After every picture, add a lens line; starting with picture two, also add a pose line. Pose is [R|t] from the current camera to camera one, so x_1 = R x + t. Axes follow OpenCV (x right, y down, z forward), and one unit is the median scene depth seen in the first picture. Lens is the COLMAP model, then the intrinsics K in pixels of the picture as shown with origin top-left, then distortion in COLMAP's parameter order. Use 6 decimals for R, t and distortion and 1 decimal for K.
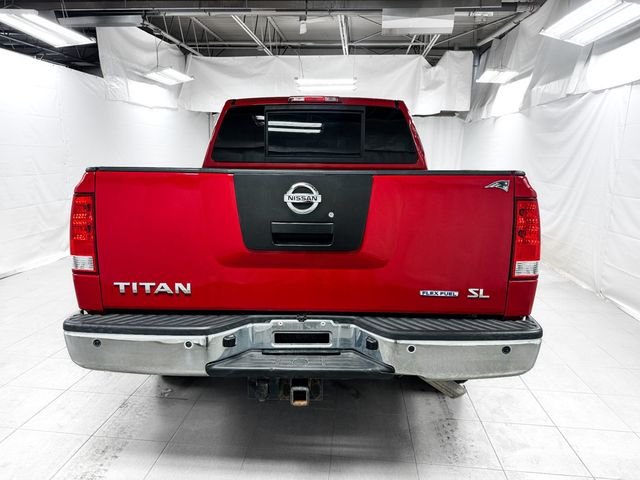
lens RADIAL K [[456.2, 0, 320.0], [0, 456.2, 240.0], [0, 0, 1]] dist [-0.010653, -0.006778]
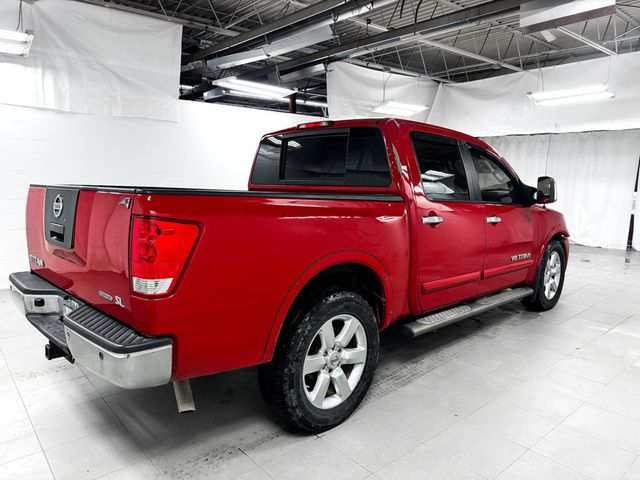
lens RADIAL K [[456.2, 0, 320.0], [0, 456.2, 240.0], [0, 0, 1]] dist [-0.010653, -0.006778]
pose [[0.714522, 0.081824, -0.694812, 0.732733], [-0.121306, 0.992584, -0.007856, -0.040101], [0.689016, 0.089899, 0.719149, 0.276500]]
